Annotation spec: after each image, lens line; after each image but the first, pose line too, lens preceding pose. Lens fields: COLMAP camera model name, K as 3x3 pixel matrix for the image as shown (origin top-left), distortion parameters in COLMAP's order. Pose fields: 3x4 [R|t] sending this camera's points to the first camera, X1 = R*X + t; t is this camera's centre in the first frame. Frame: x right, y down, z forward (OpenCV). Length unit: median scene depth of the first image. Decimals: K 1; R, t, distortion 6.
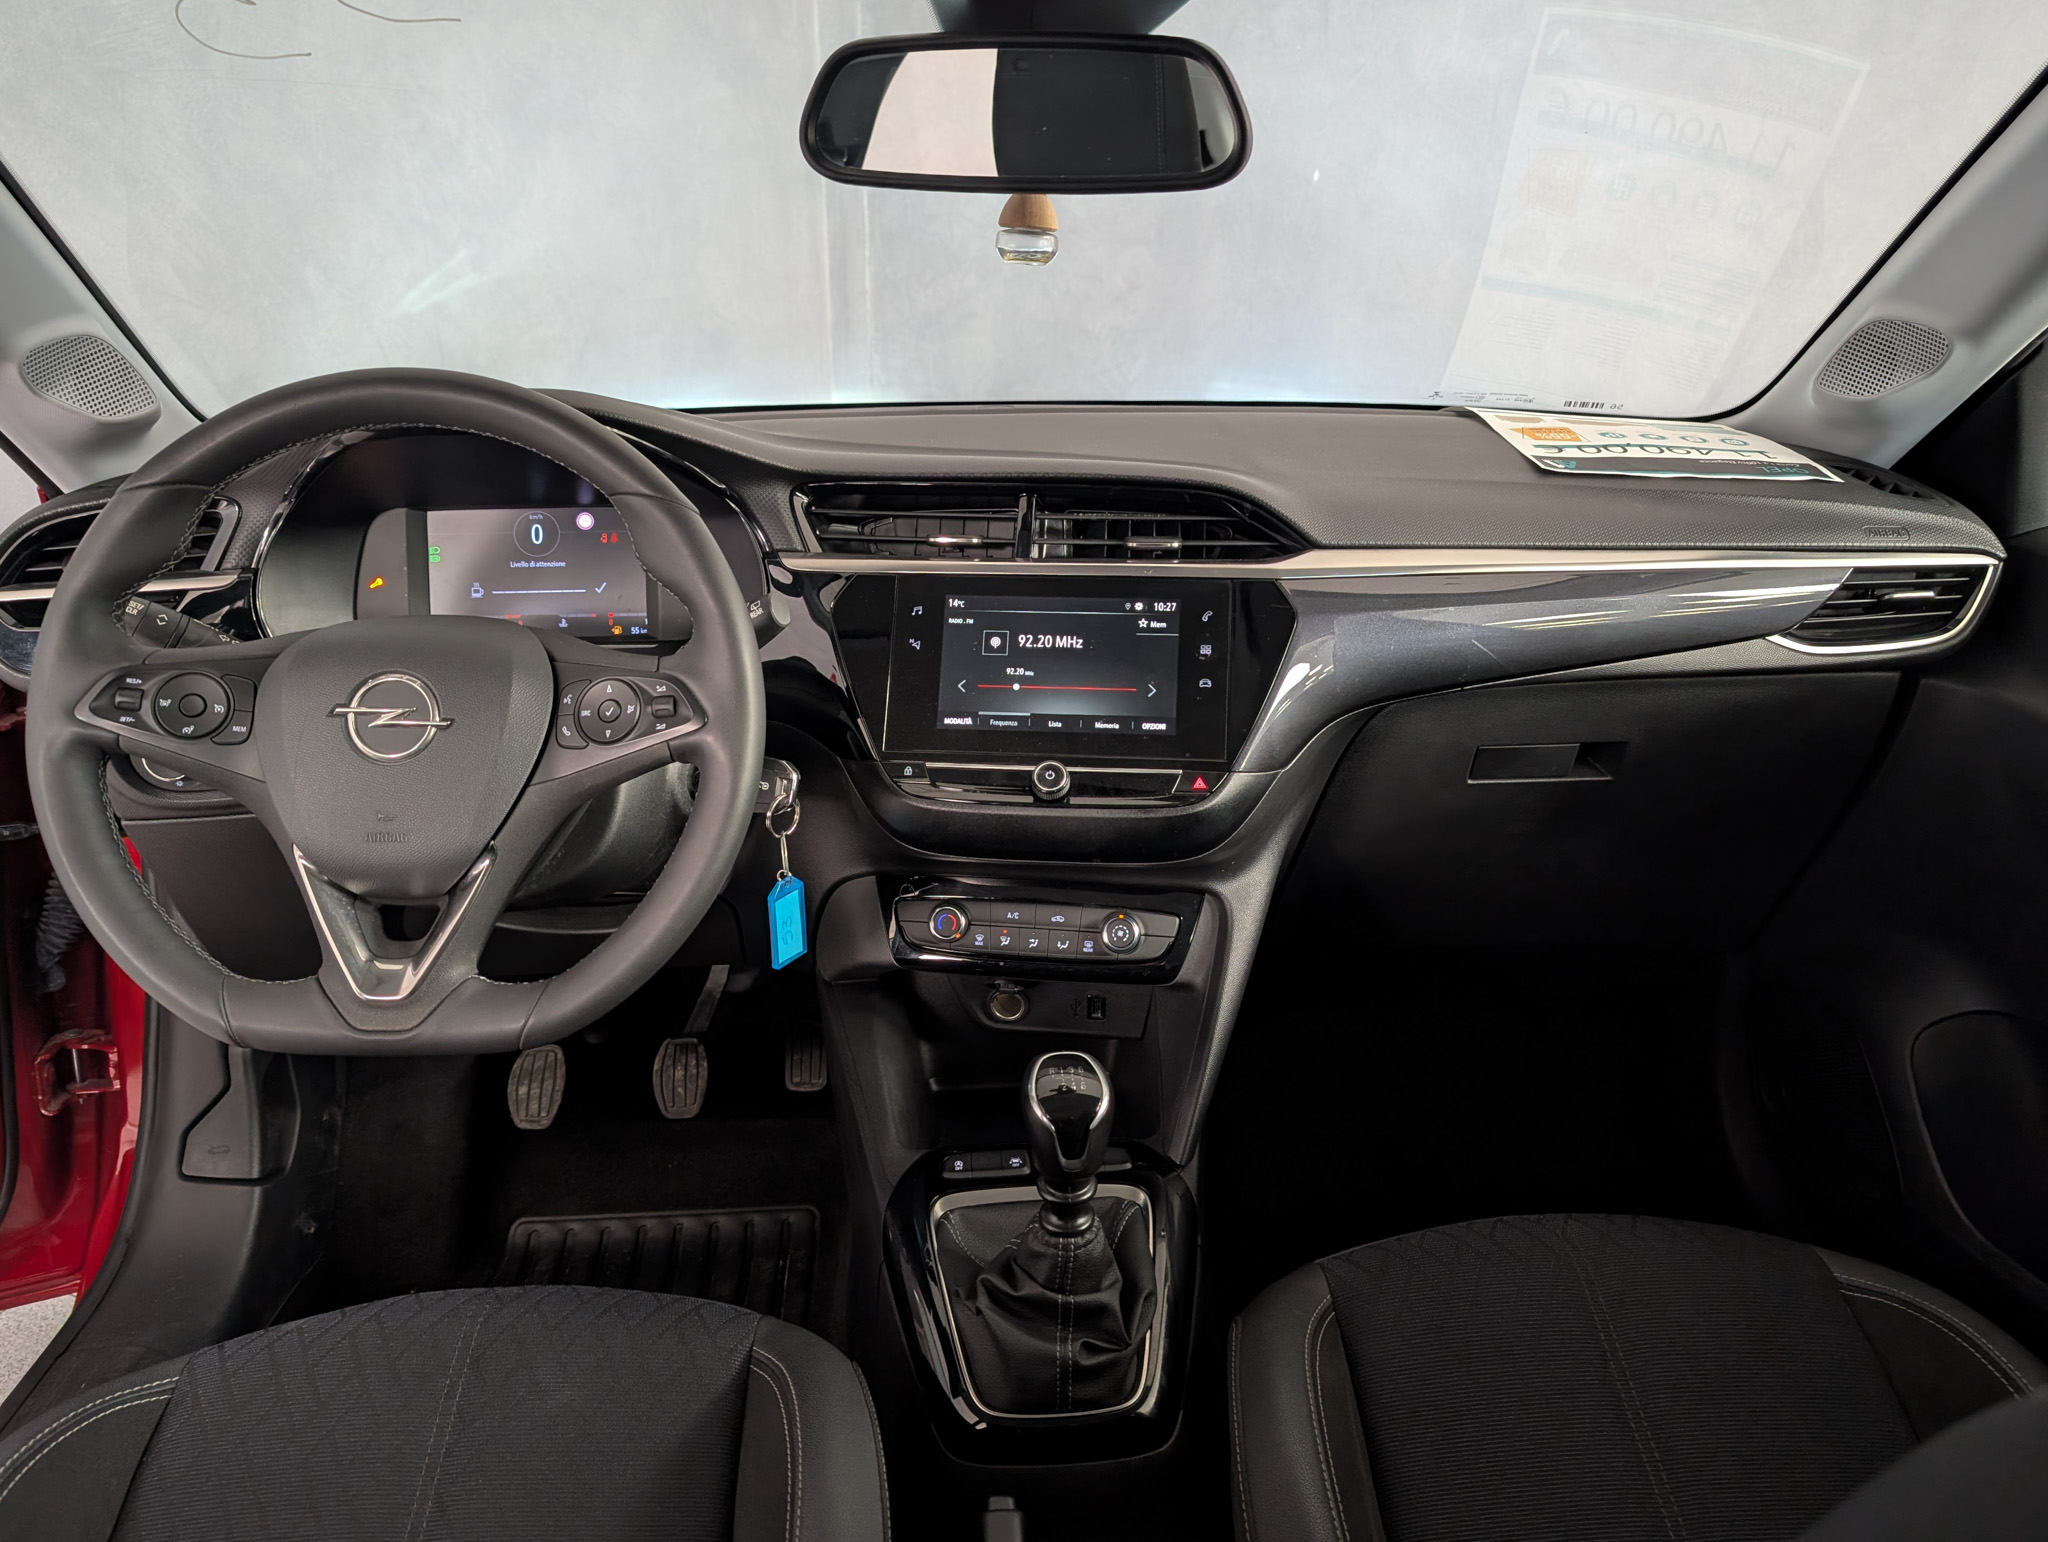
lens RADIAL K [[1499.5, 0, 1055.7], [0, 1499.5, 758.1], [0, 0, 1]] dist [0.008890, -0.005240]
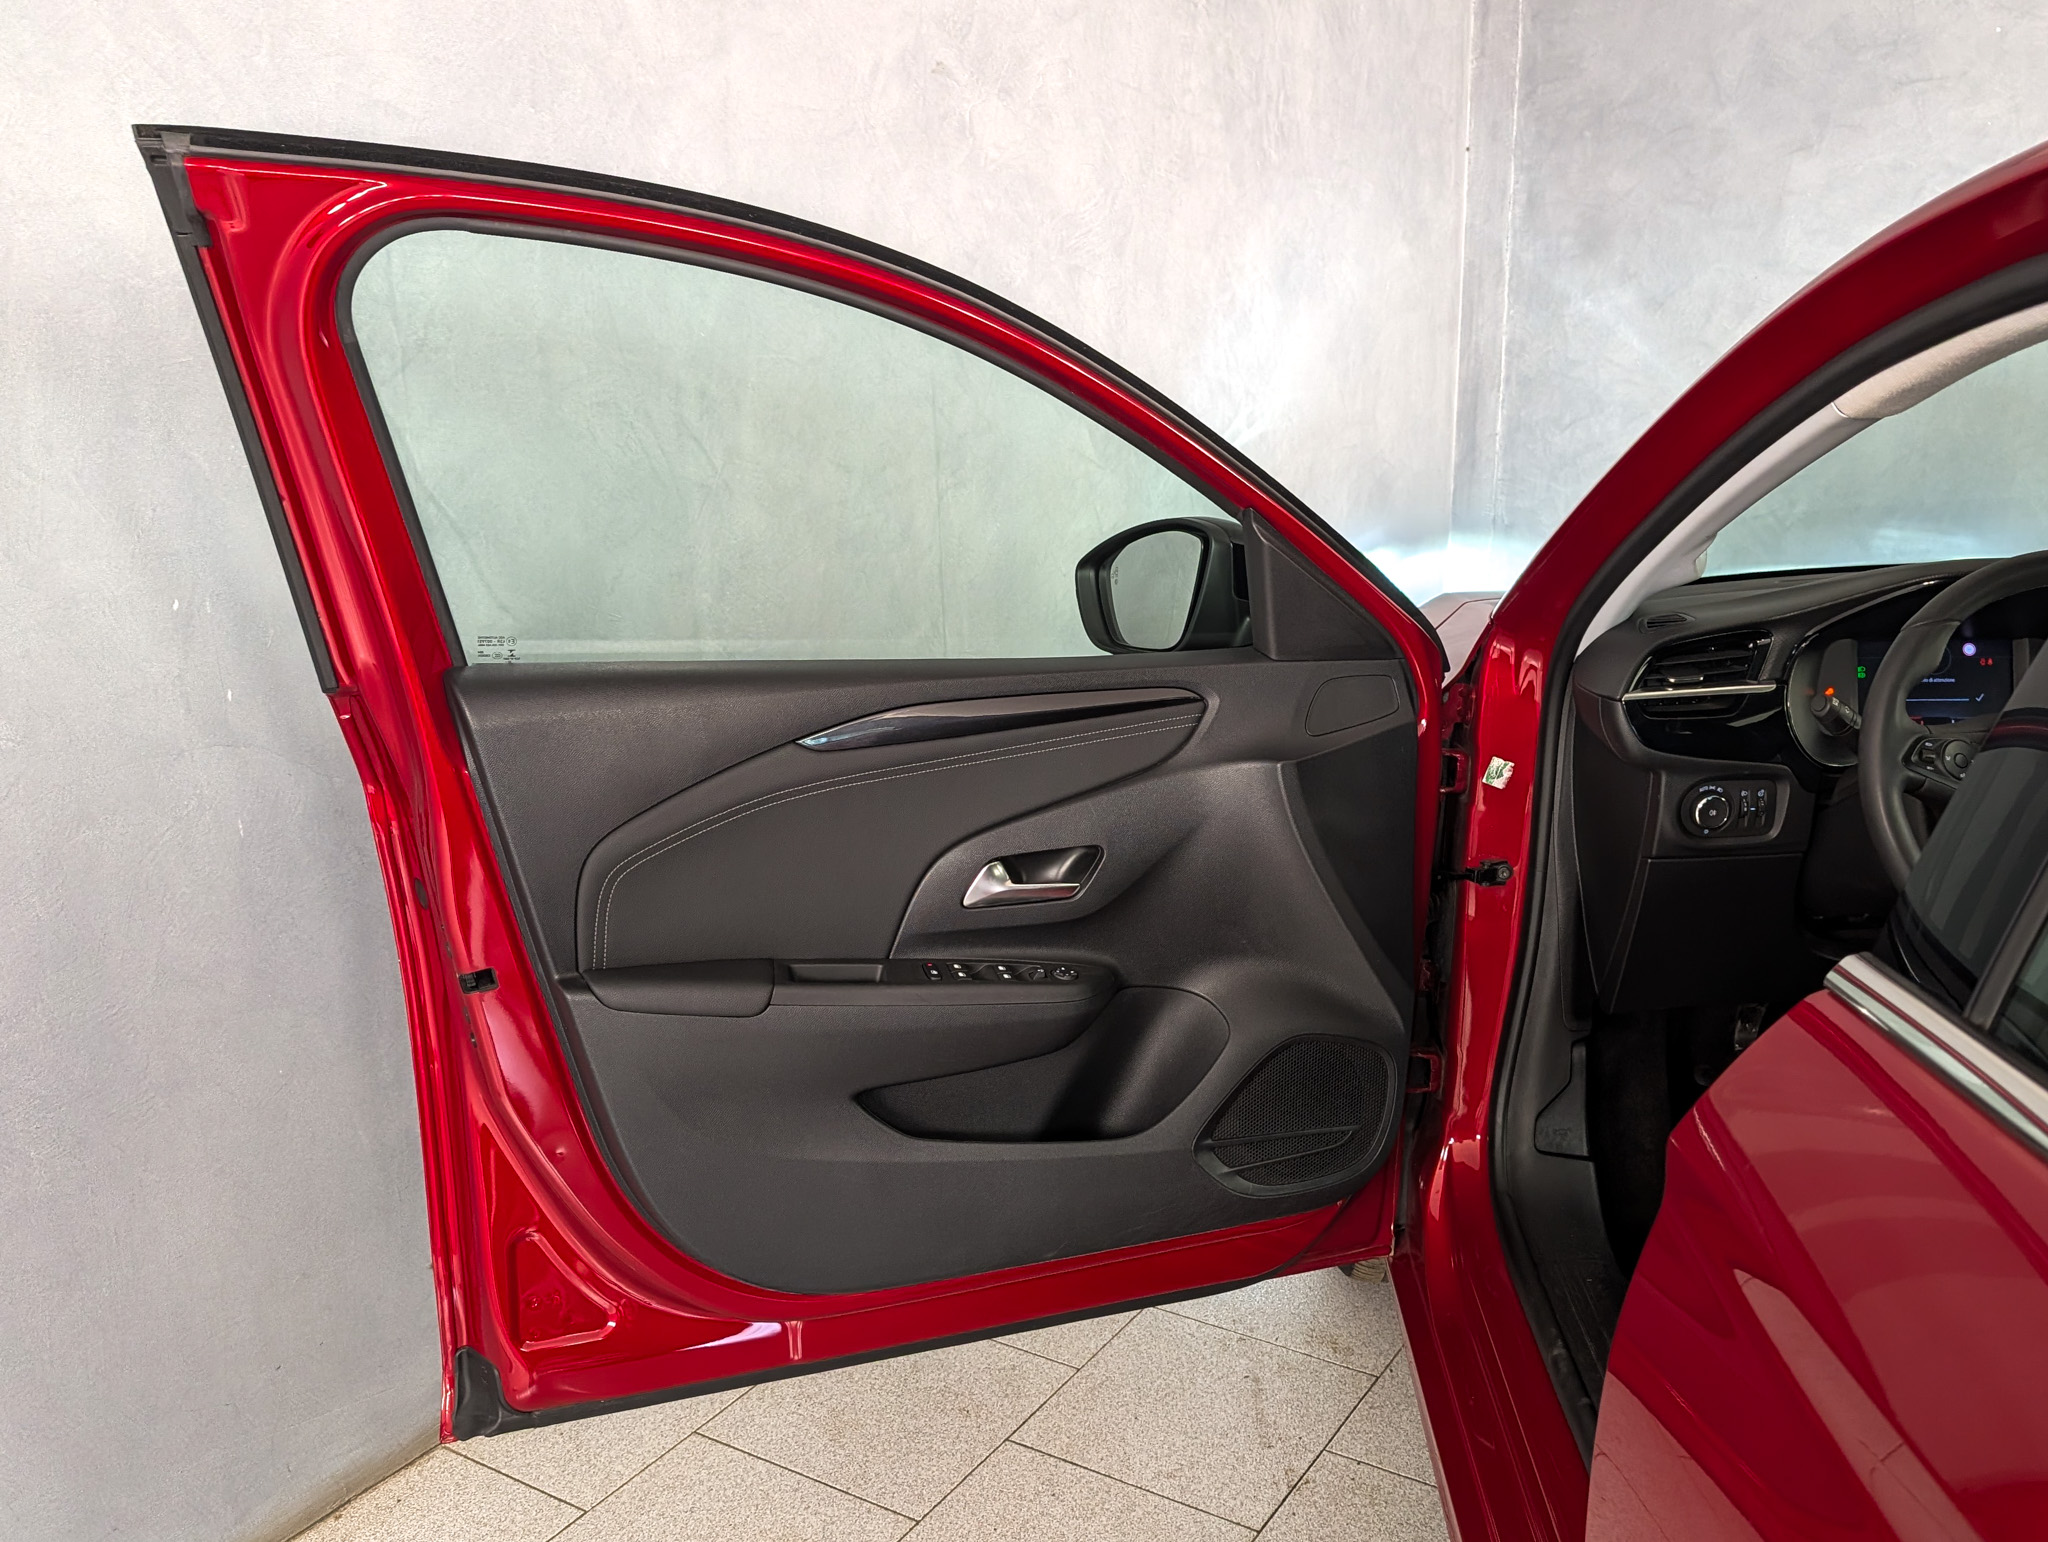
lens RADIAL K [[1787.7, 0, 1128.0], [0, 1787.7, 774.0], [0, 0, 1]] dist [0.012185, -0.004882]
pose [[0.996811, 0.013857, -0.078591, -1.034465], [-0.021282, 0.995303, -0.094445, 0.138563], [0.076913, 0.095817, 0.992423, -0.730751]]
